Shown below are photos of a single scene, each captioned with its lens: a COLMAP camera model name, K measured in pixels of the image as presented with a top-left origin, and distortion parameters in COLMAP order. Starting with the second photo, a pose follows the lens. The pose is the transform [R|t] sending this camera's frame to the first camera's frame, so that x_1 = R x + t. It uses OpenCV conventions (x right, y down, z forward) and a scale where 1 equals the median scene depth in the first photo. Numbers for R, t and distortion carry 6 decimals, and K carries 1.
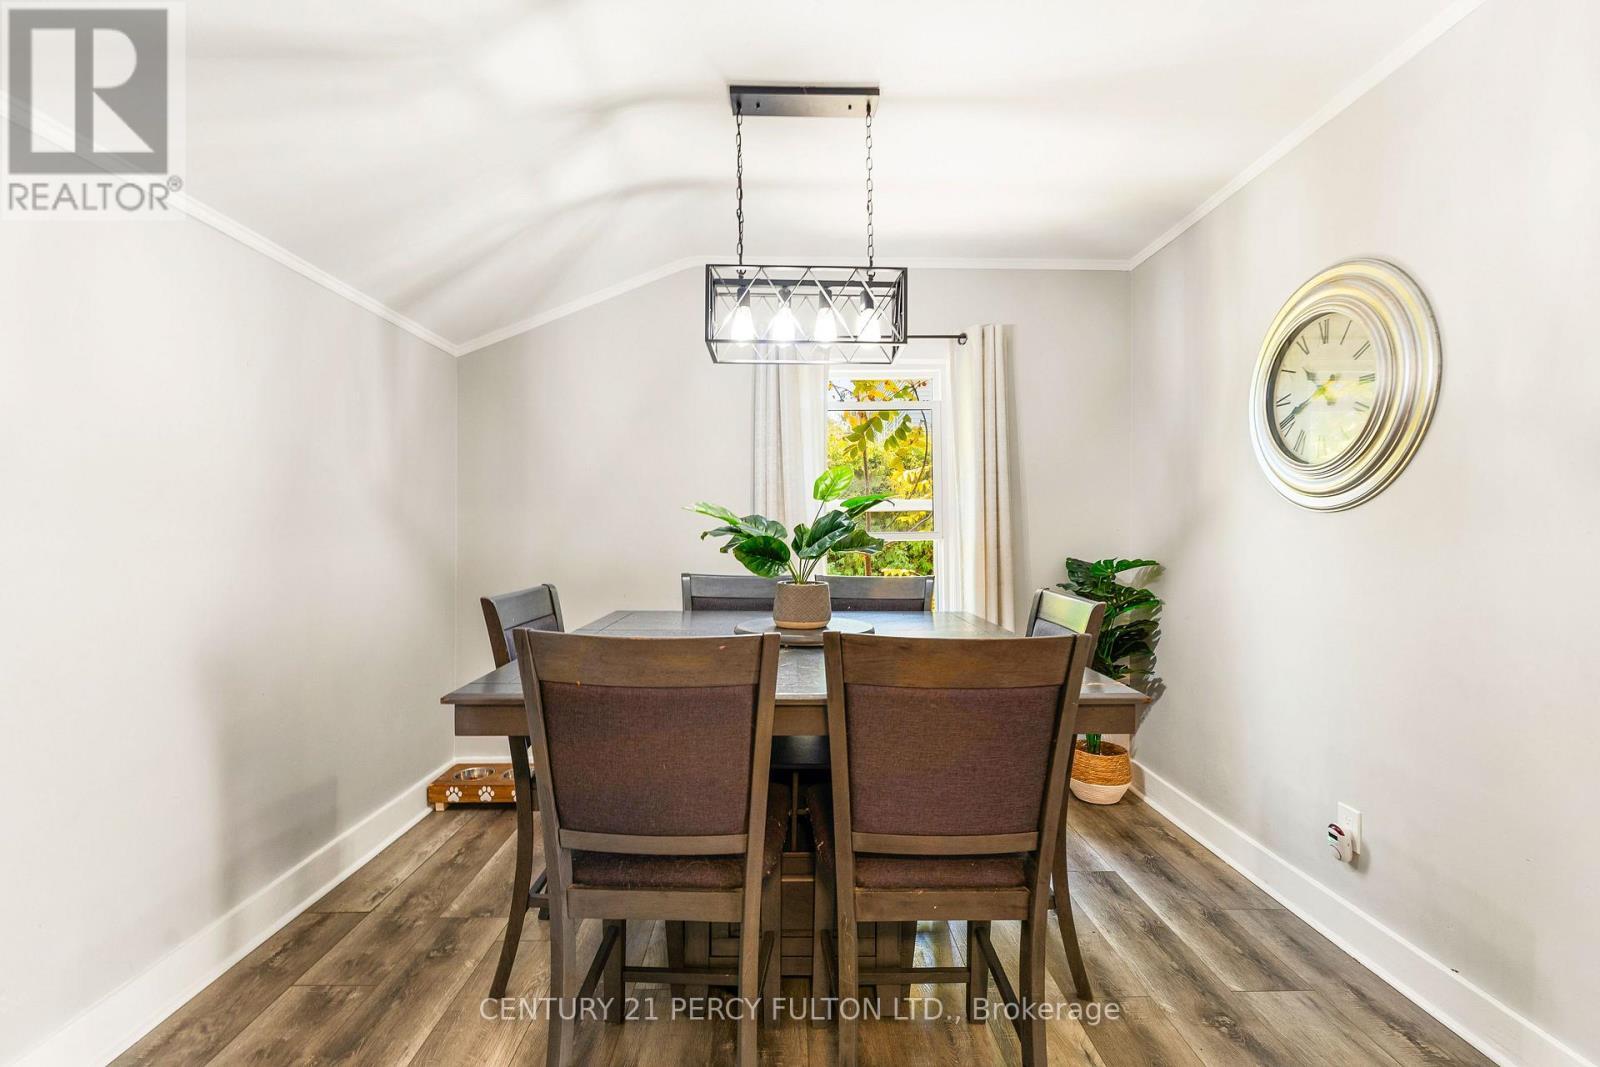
lens RADIAL K [[779.1, 0, 803.9], [0, 779.1, 532.2], [0, 0, 1]] dist [0.000086, -0.000641]
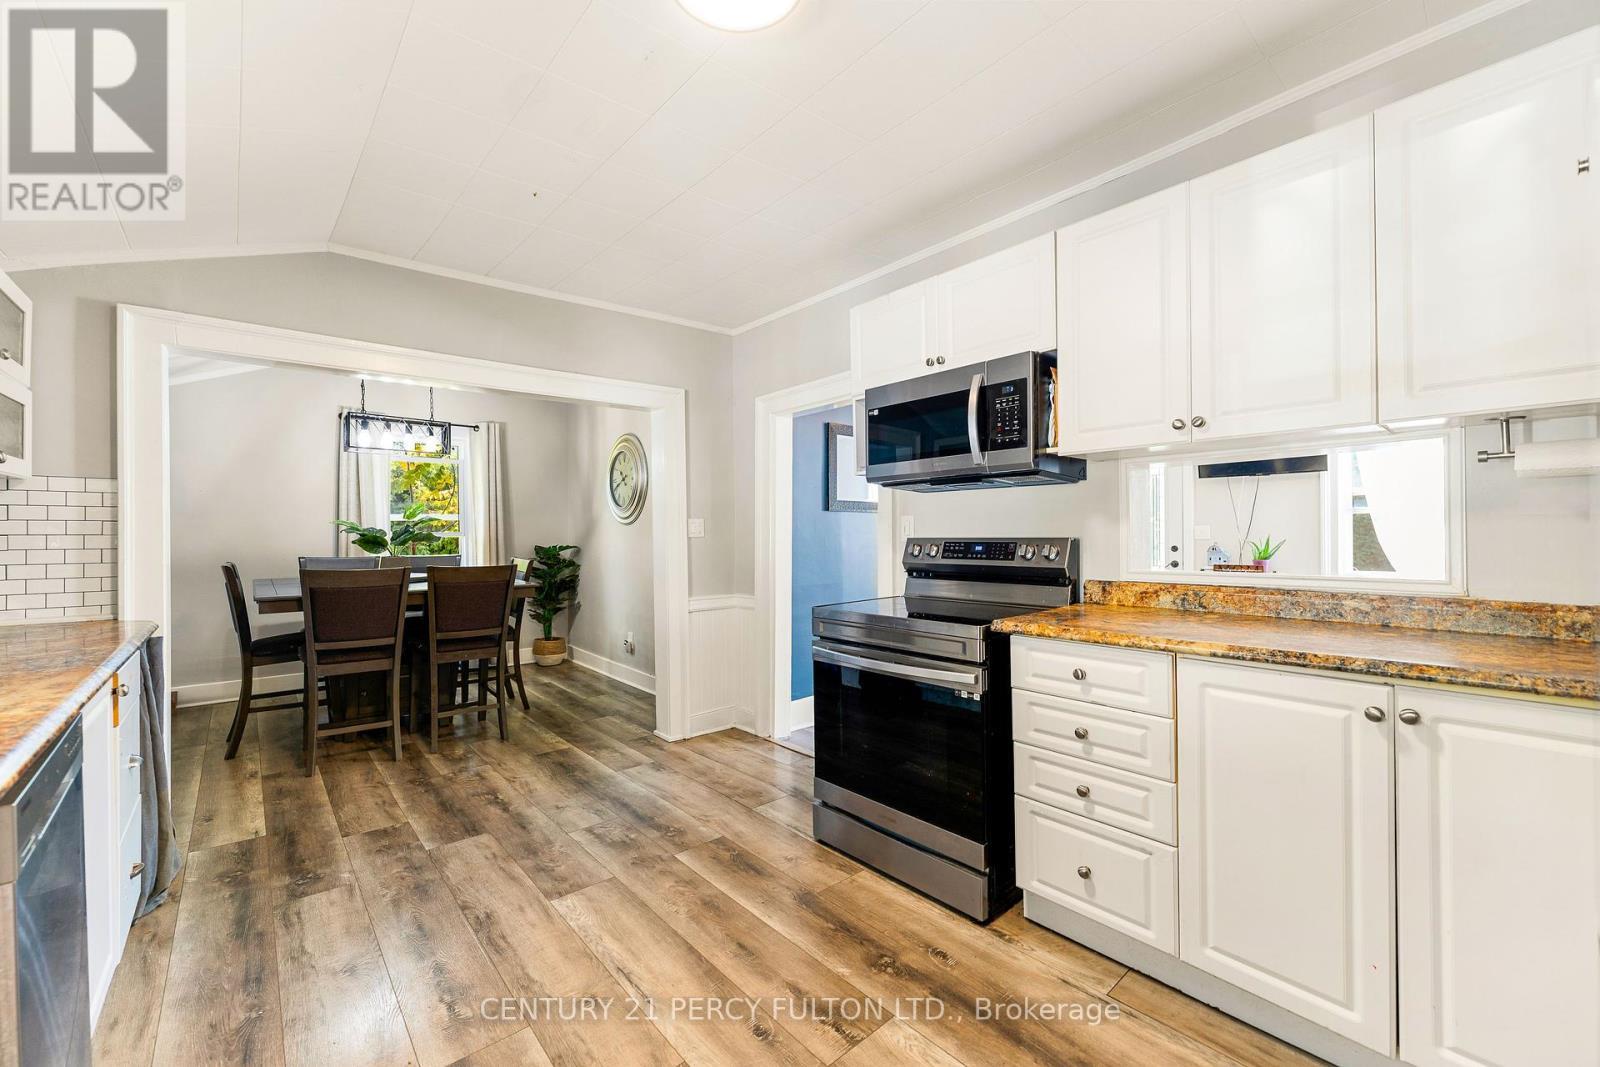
lens RADIAL K [[648.6, 0, 800.0], [0, 648.6, 533.5], [0, 0, 1]] dist [0.001166, -0.000332]
pose [[0.789207, -0.003655, 0.614116, -0.223947], [-0.000499, 0.999978, 0.006593, -0.012675], [-0.614126, -0.005510, 0.789188, -1.125678]]
